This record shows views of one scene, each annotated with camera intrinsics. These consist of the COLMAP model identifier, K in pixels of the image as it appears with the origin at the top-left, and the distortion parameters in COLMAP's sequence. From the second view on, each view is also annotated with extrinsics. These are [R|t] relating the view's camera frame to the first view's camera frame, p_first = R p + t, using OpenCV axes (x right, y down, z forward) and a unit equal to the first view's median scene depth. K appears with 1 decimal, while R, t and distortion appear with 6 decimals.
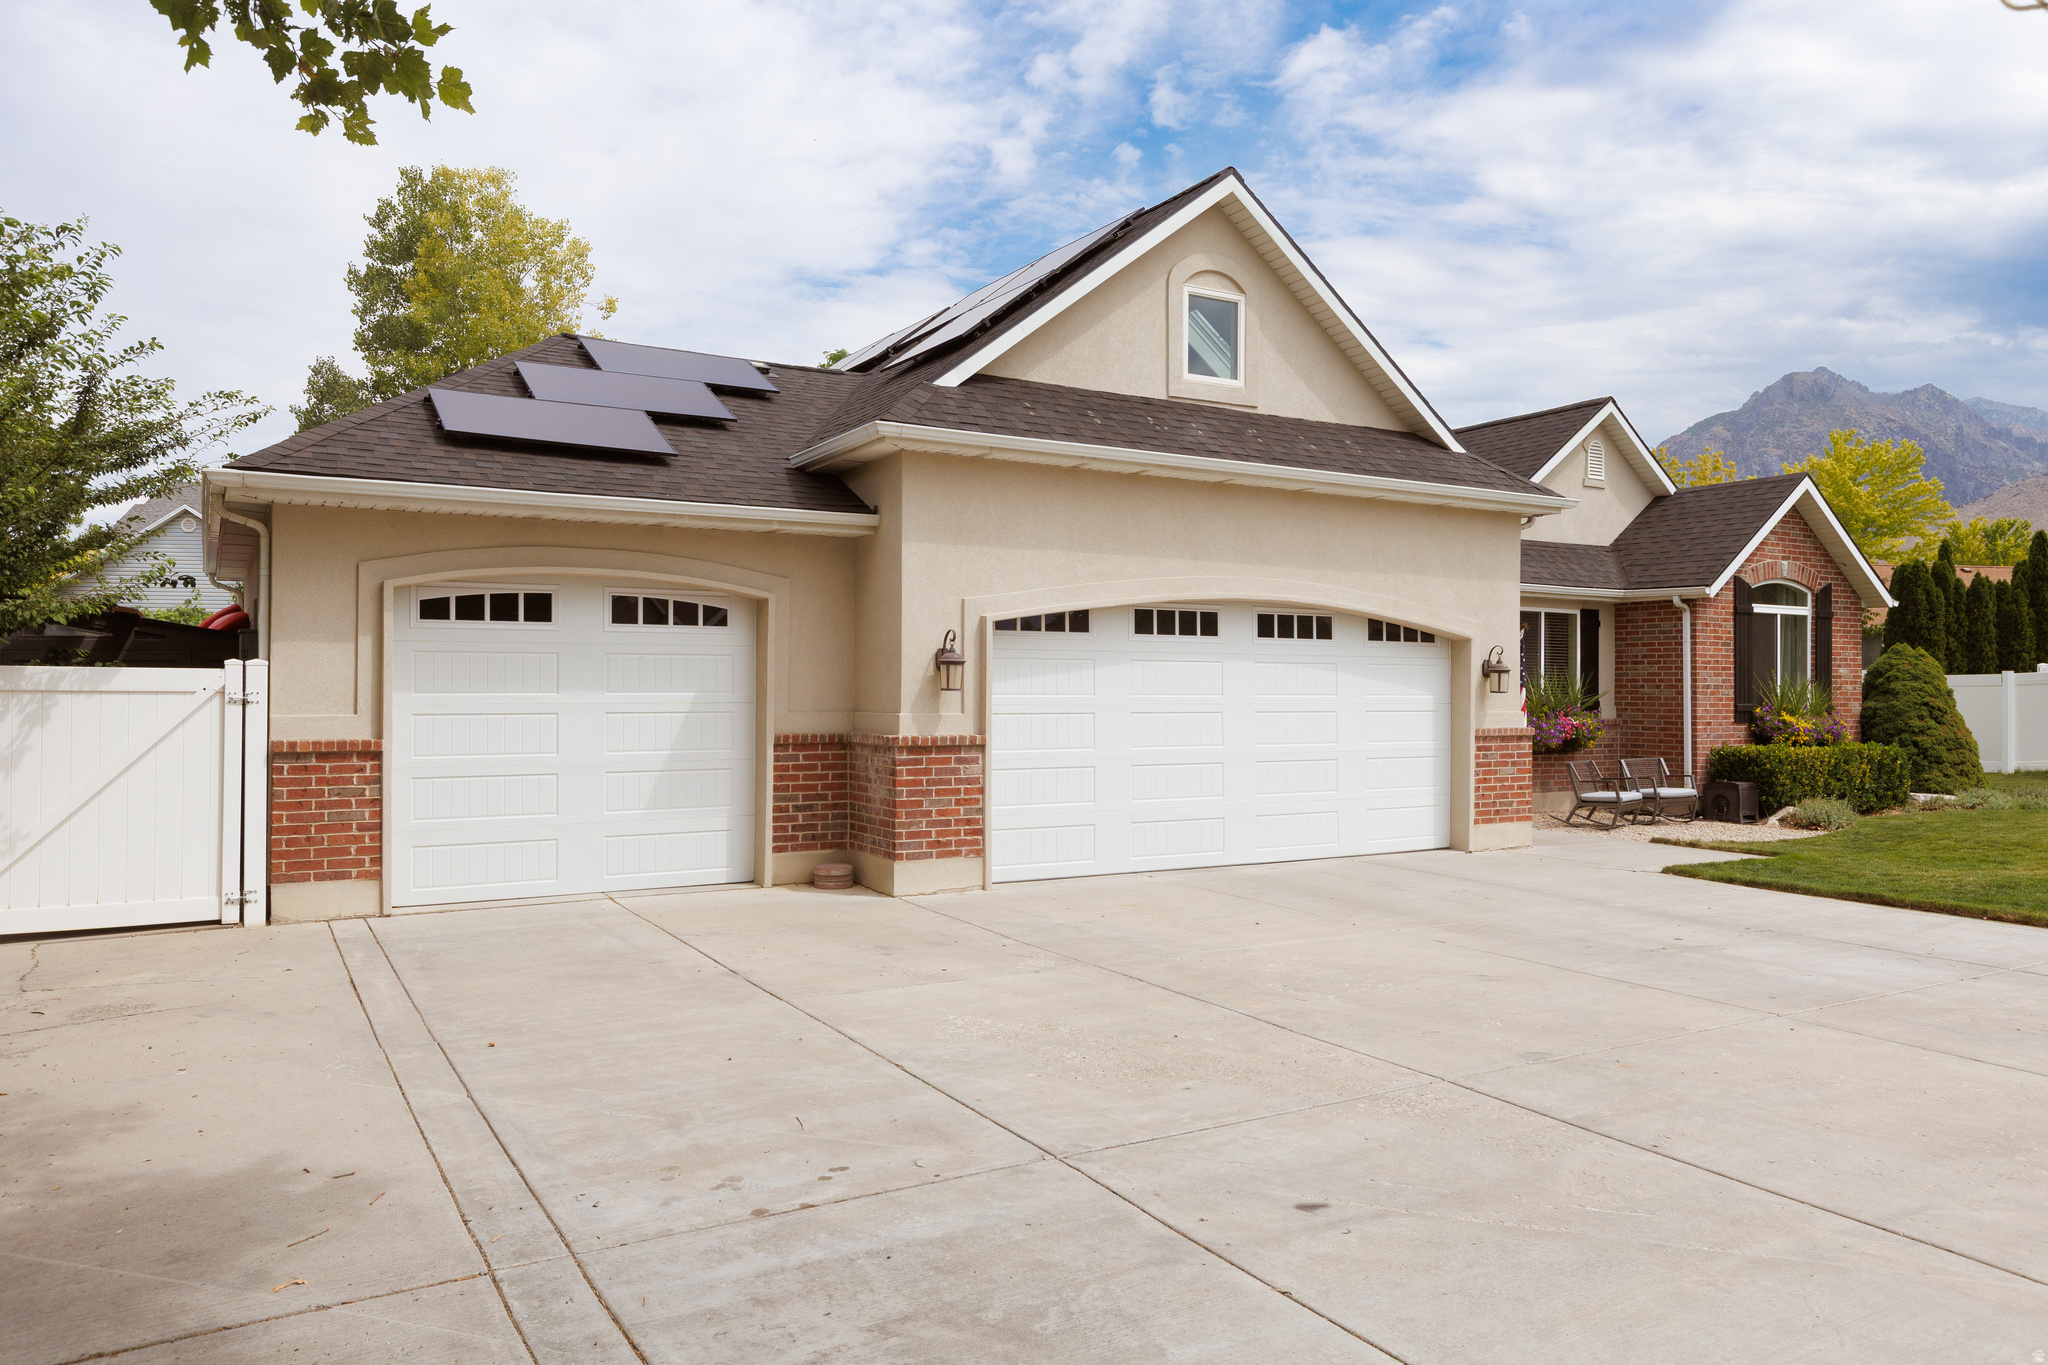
lens RADIAL K [[1384.4, 0, 1024.0], [0, 1384.4, 682.5], [0, 0, 1]] dist [0.003156, 0.000705]
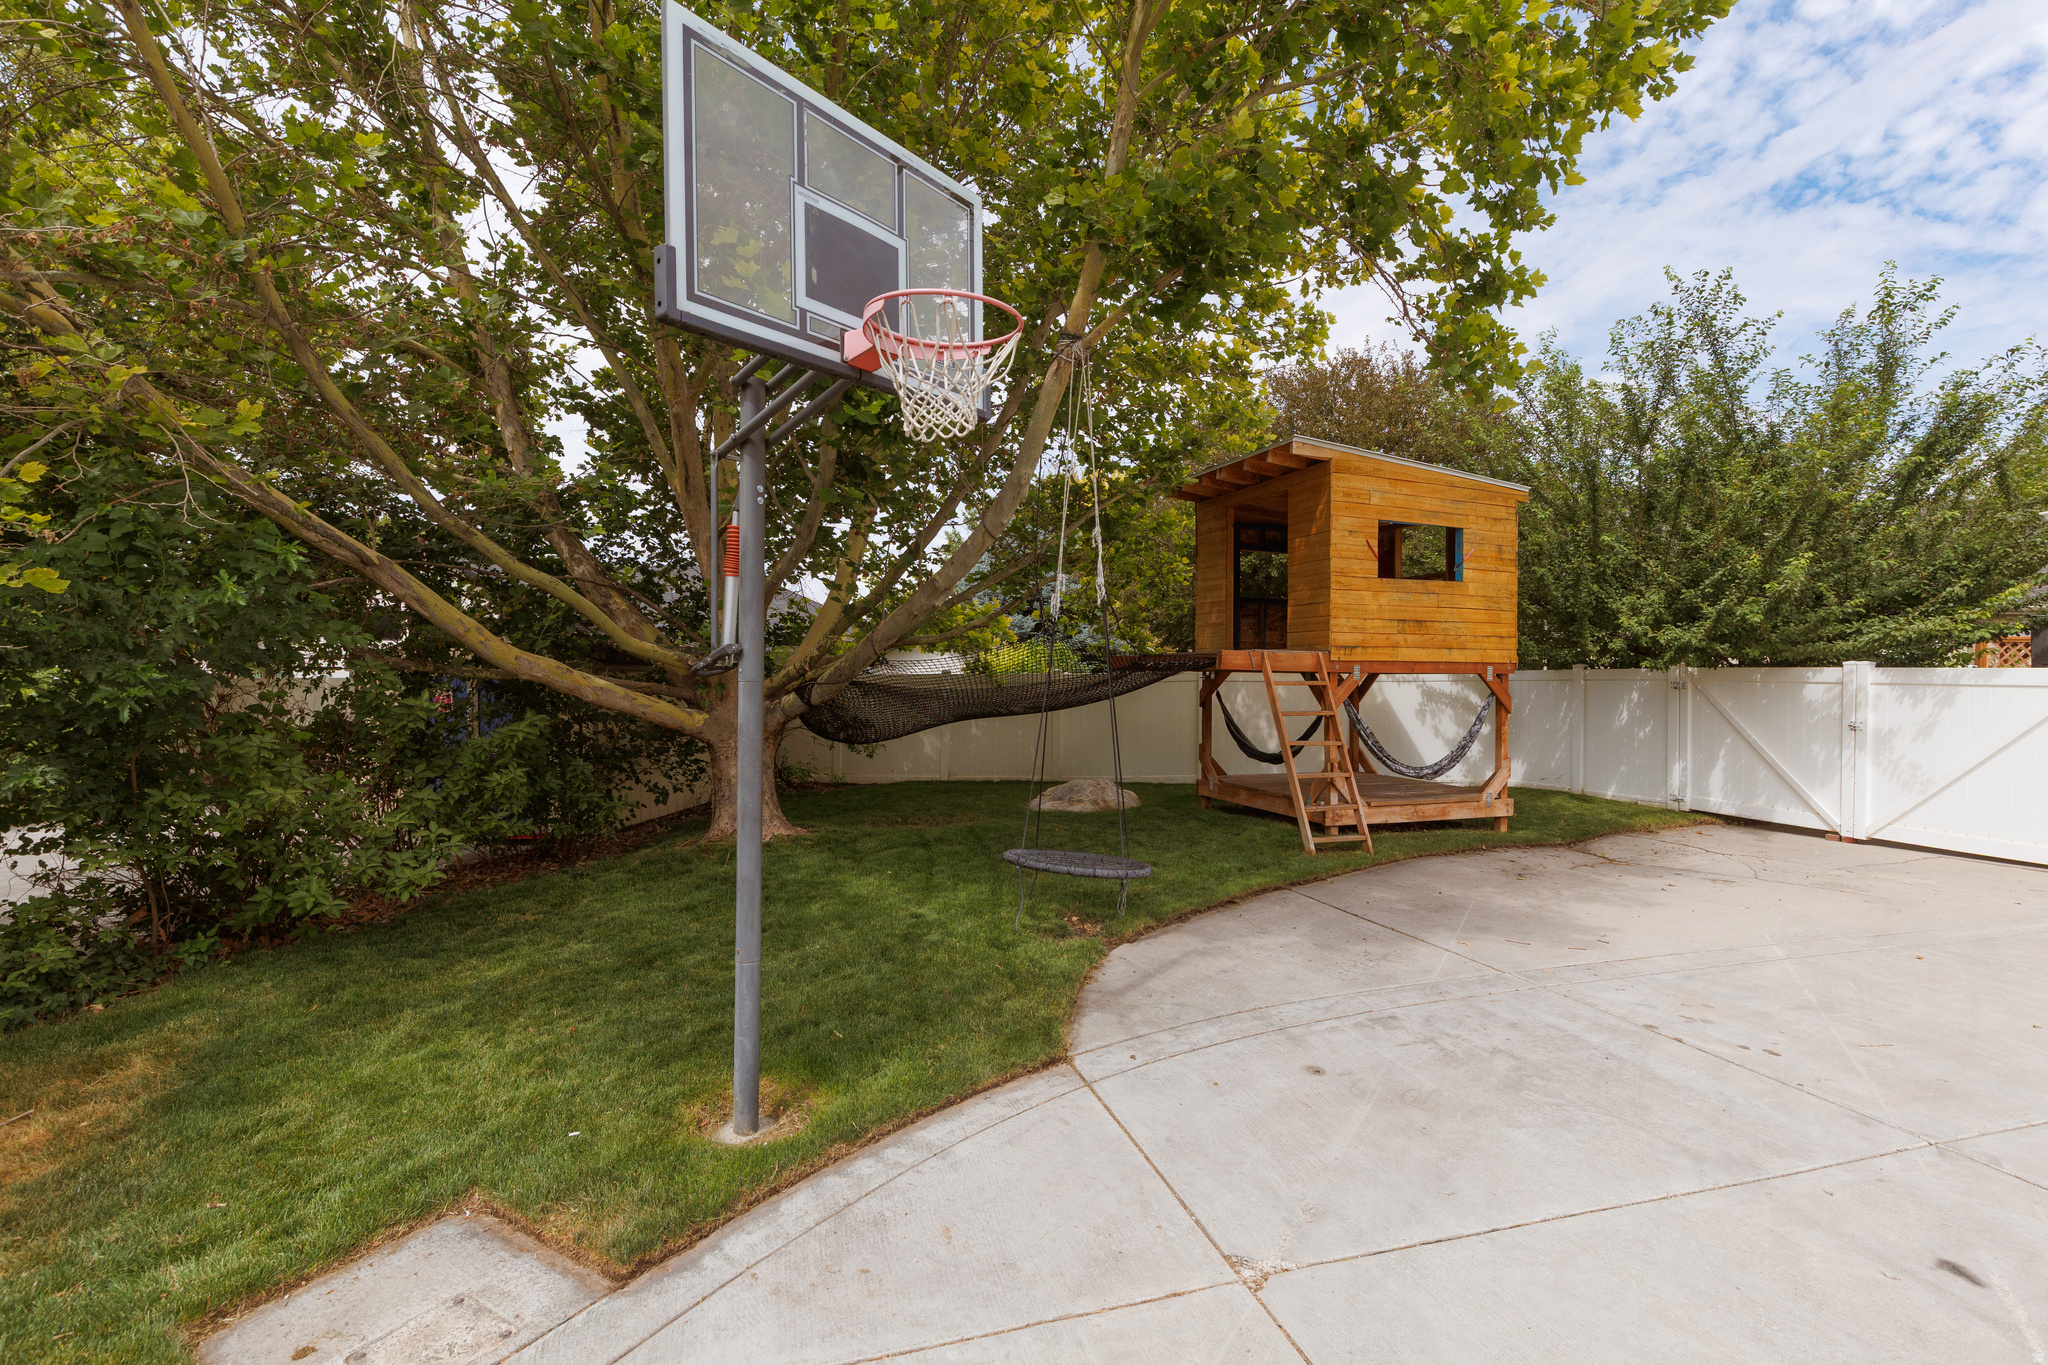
lens RADIAL K [[894.8, 0, 1024.0], [0, 894.8, 682.5], [0, 0, 1]] dist [0.013478, 0.000332]
pose [[-0.238447, 0.000358, -0.971155, 0.894753], [-0.008249, 0.999963, 0.002394, 0.019636], [0.971120, 0.008582, -0.238435, 0.575544]]
